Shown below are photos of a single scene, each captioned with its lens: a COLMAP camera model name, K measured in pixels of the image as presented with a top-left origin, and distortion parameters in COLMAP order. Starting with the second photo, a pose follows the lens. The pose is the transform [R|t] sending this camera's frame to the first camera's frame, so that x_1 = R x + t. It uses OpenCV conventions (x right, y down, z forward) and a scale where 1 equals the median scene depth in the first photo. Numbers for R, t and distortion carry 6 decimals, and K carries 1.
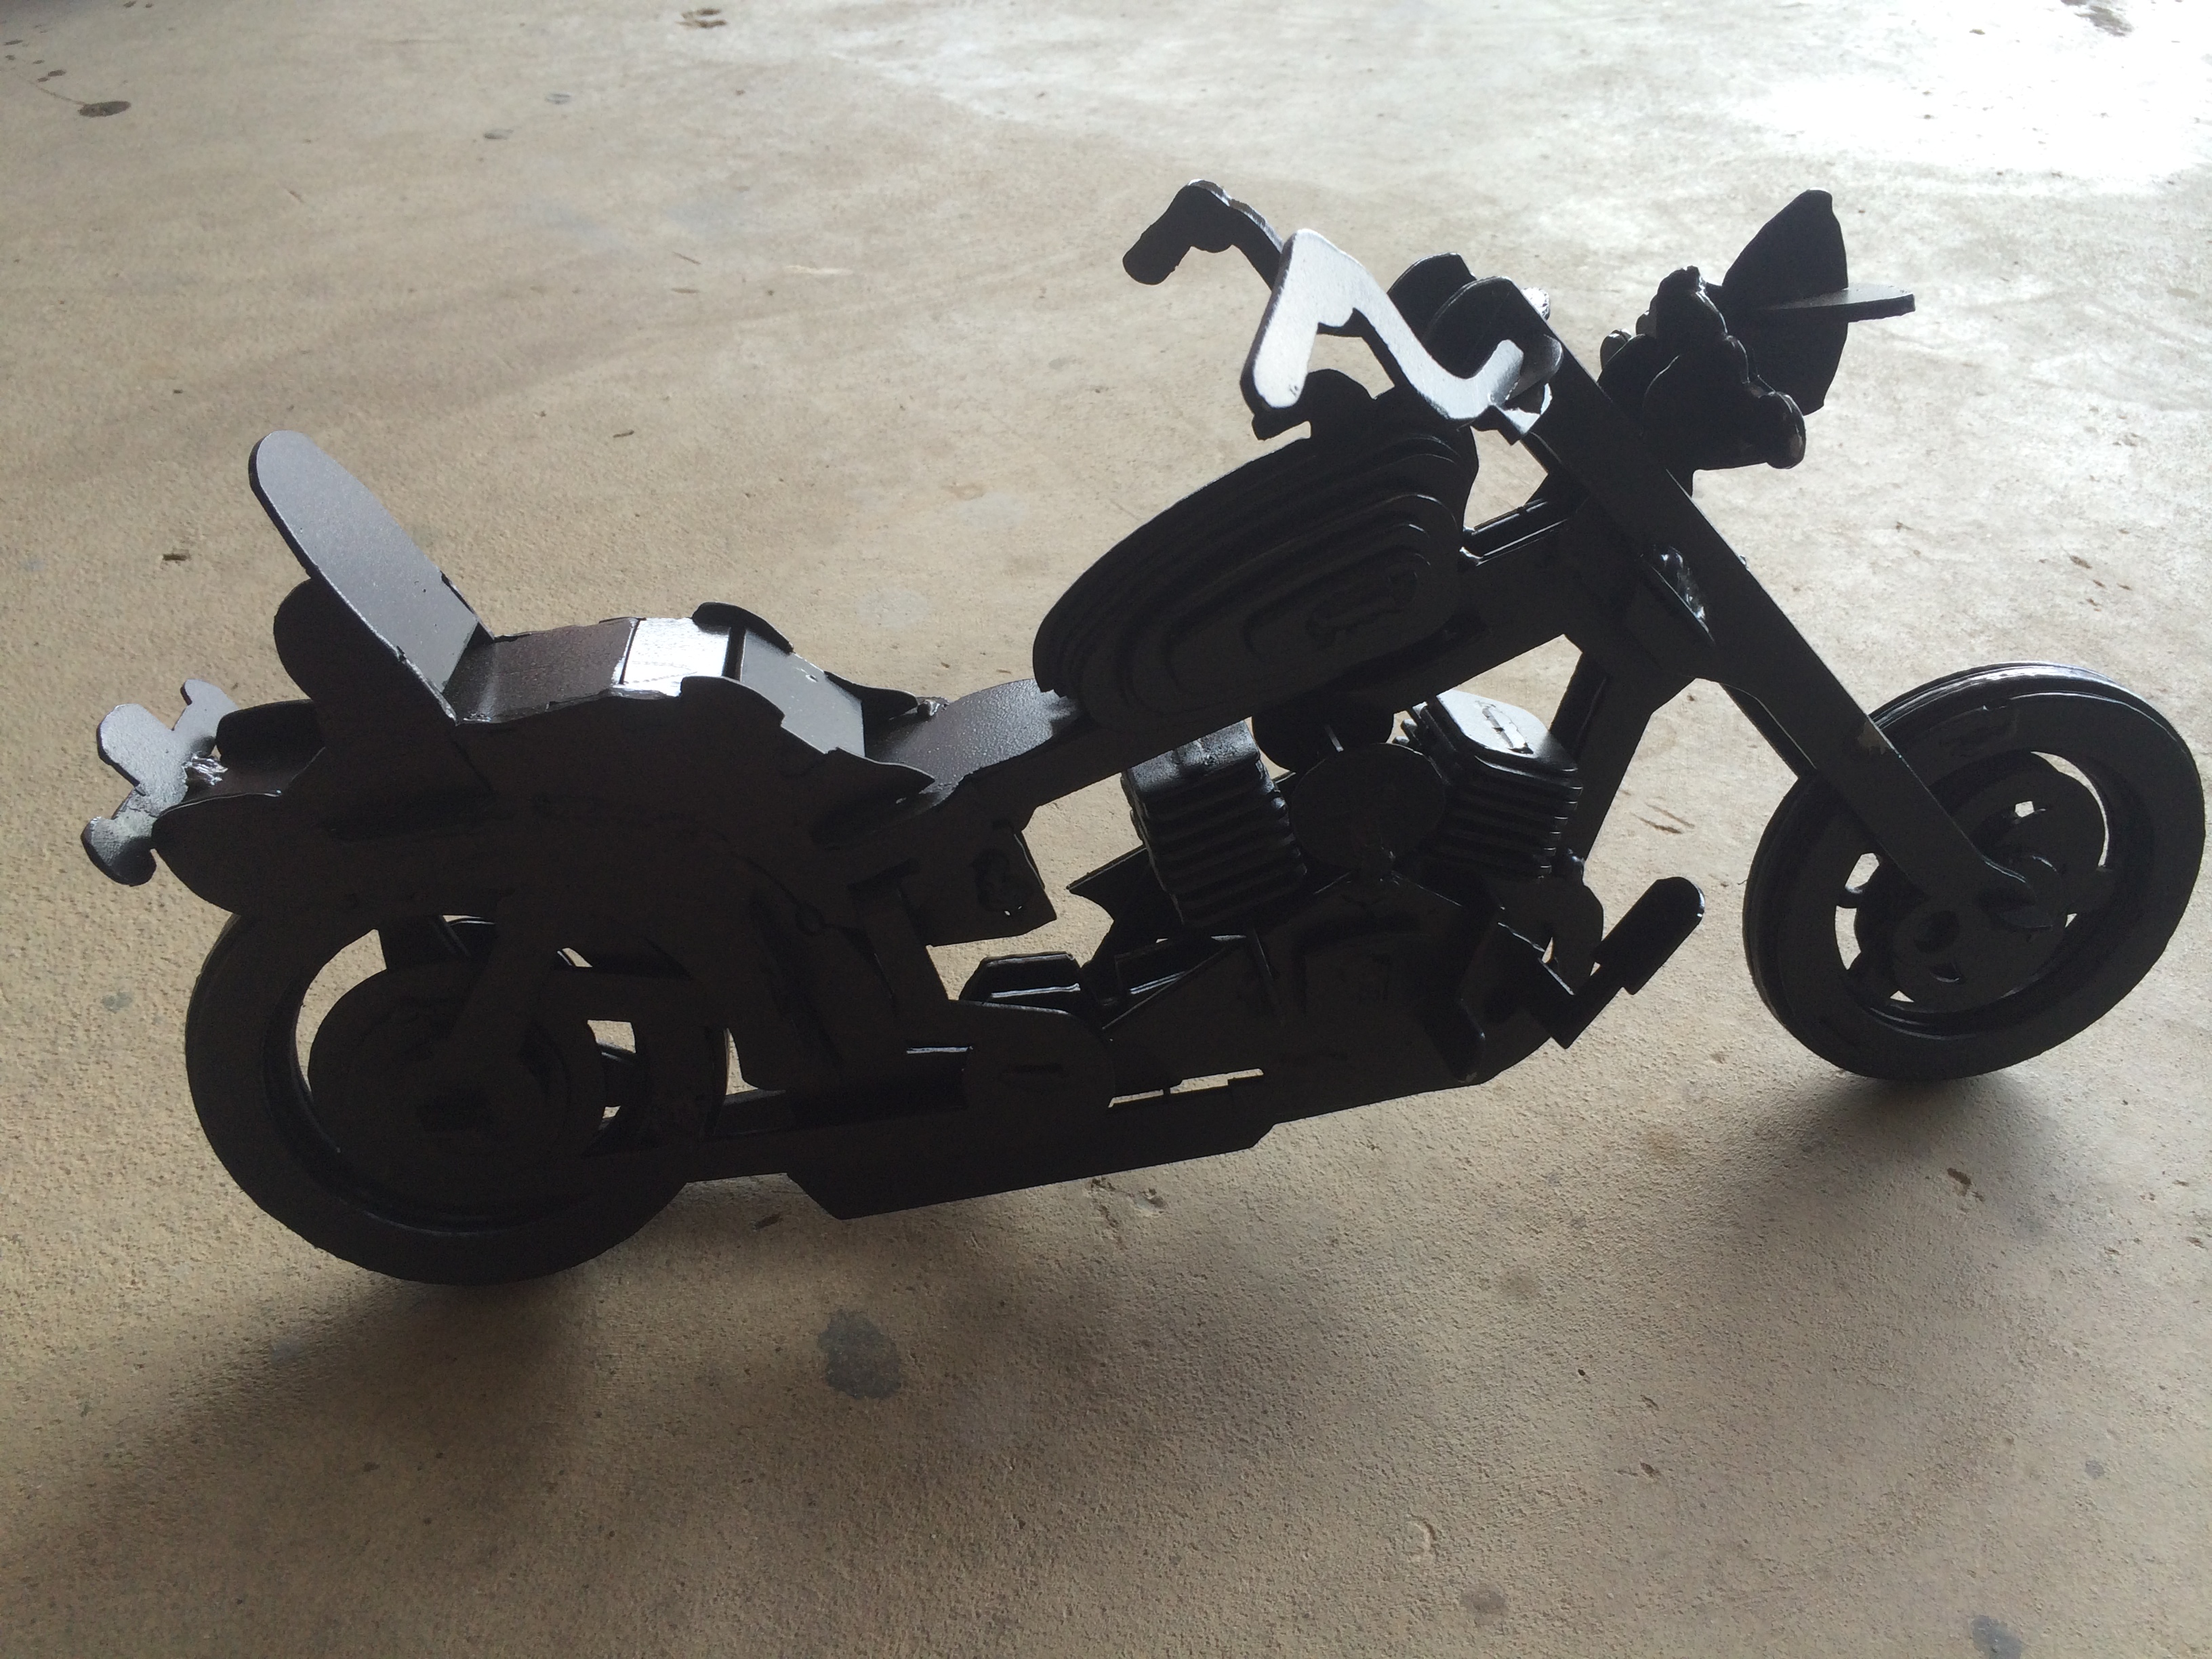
lens RADIAL K [[1919.8, 0, 1113.4], [0, 1919.8, 836.4], [0, 0, 1]] dist [0.072255, -0.105018]
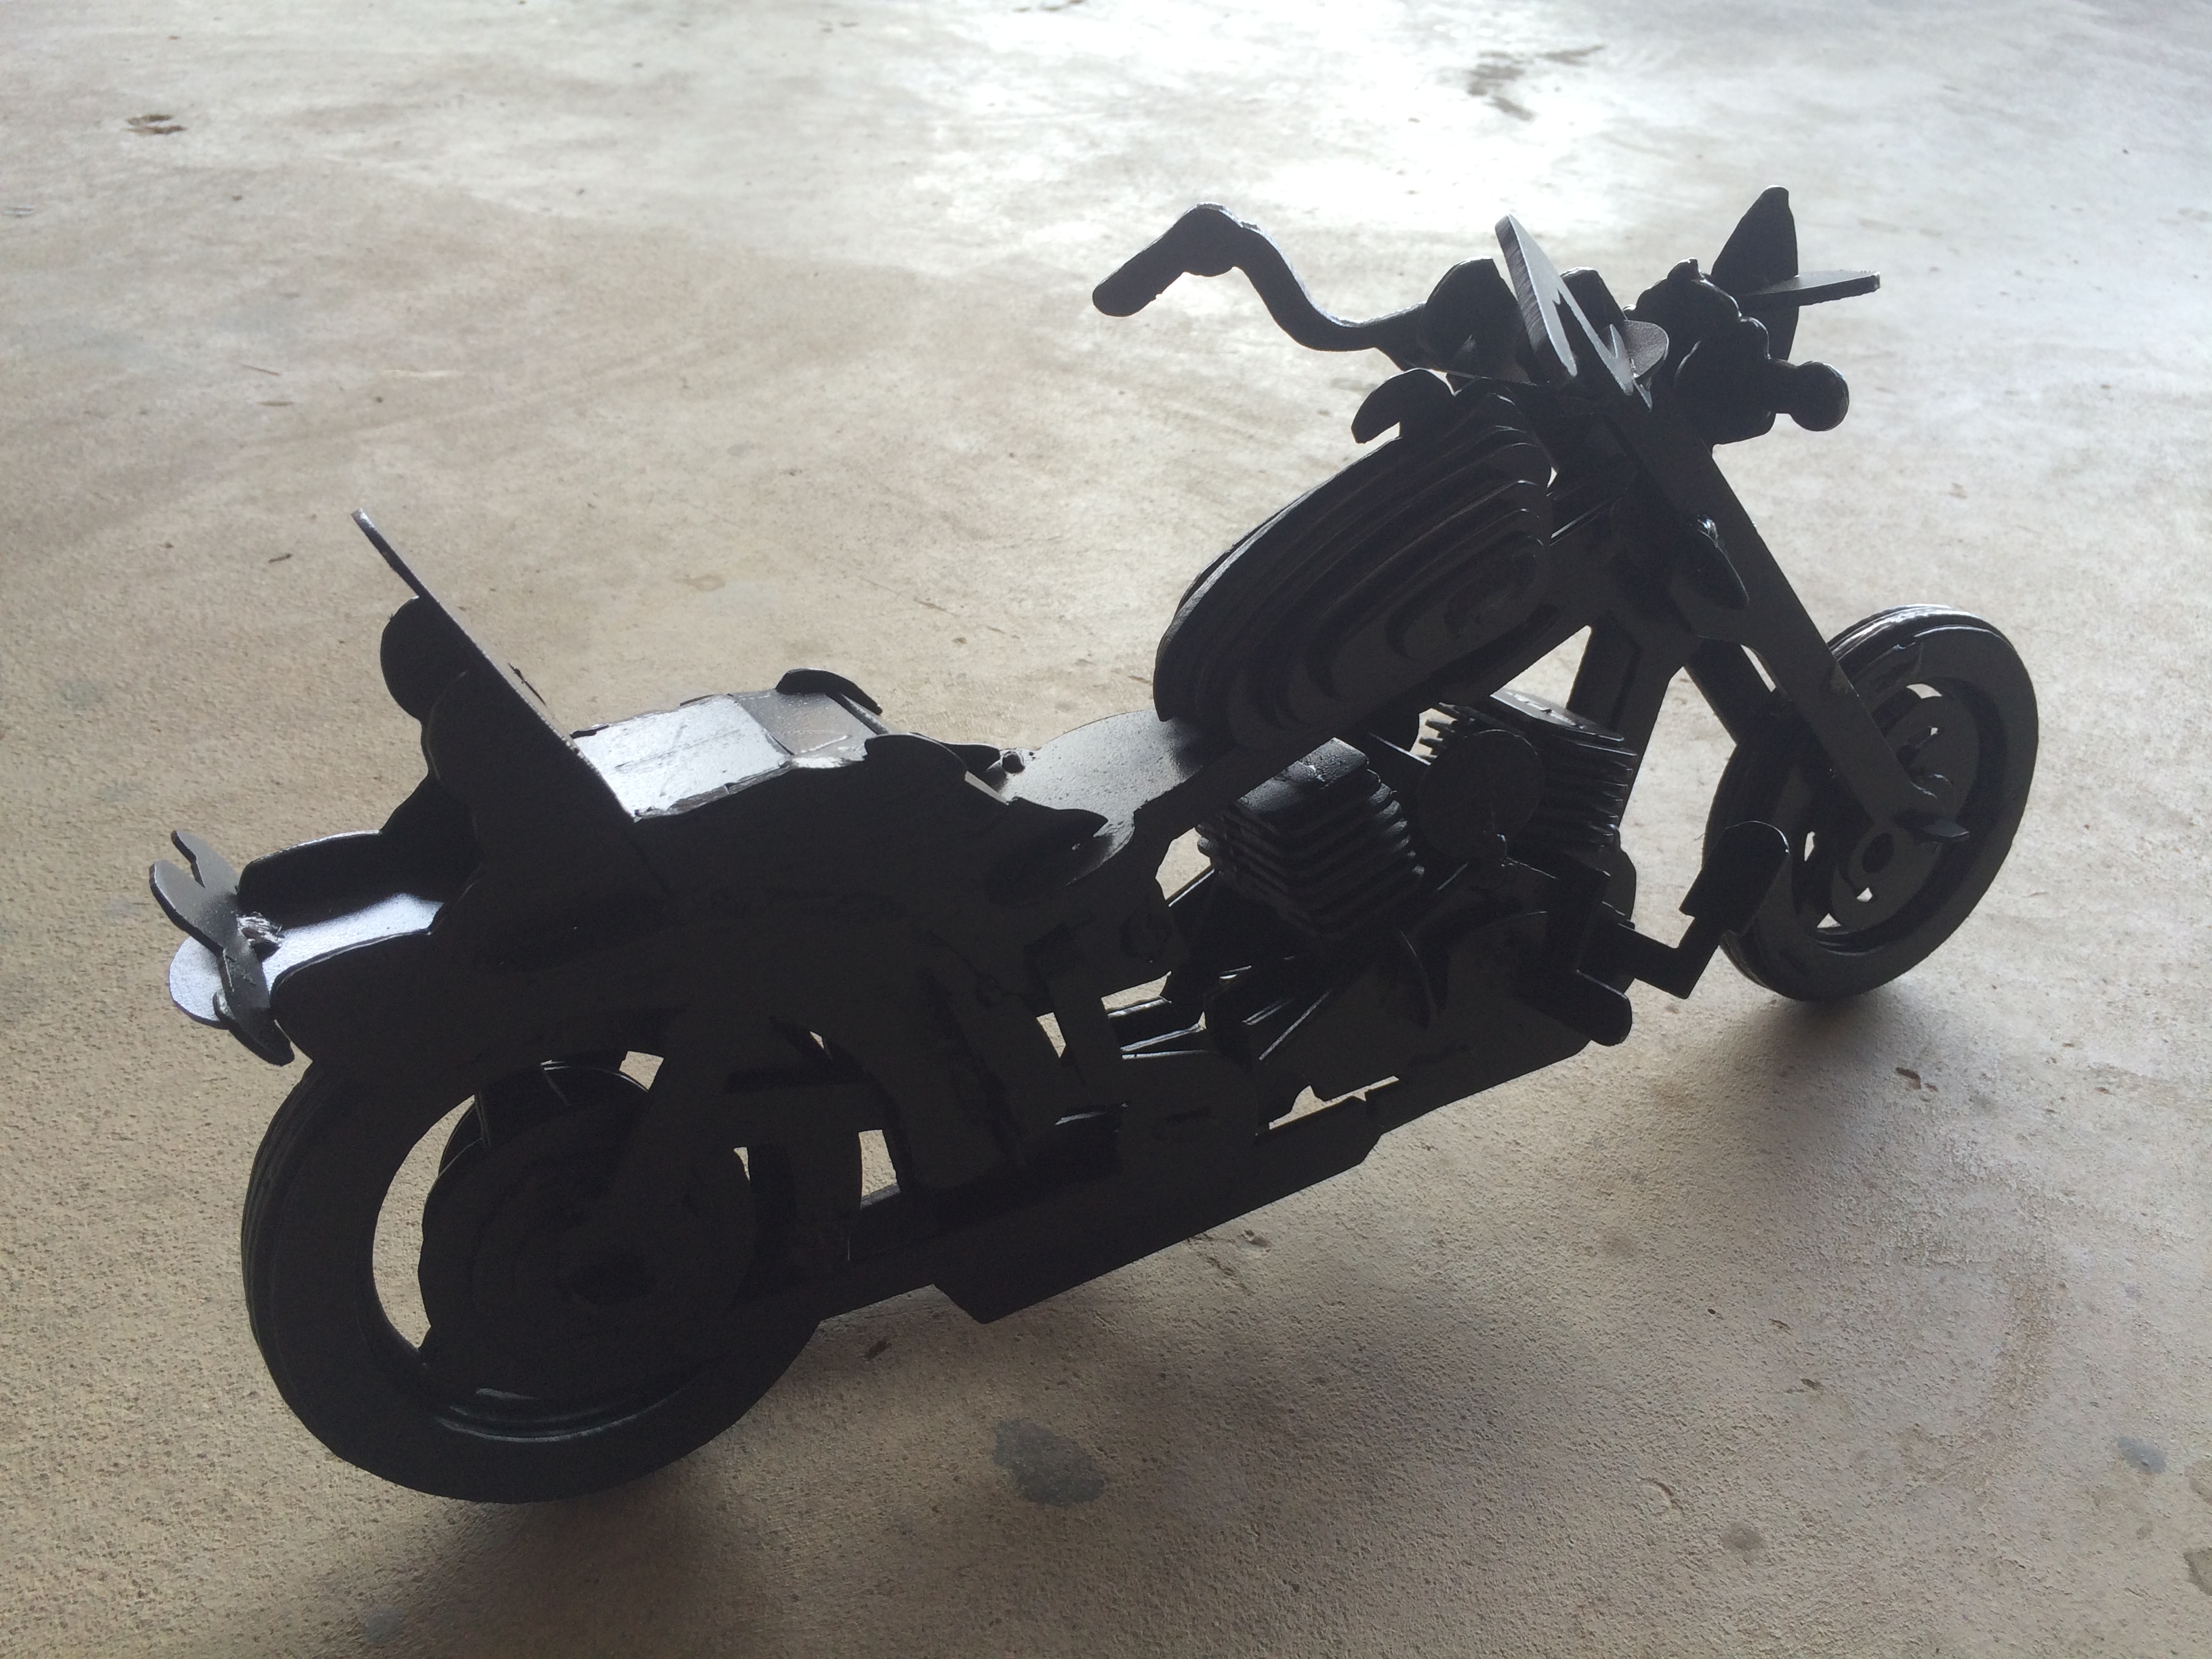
lens RADIAL K [[1919.8, 0, 1165.9], [0, 1919.8, 825.6], [0, 0, 1]] dist [0.072255, -0.105018]
pose [[0.936141, -0.134815, 0.324754, -0.191795], [0.154358, 0.987393, -0.035056, 0.005787], [-0.315934, 0.082946, 0.945148, 0.049464]]
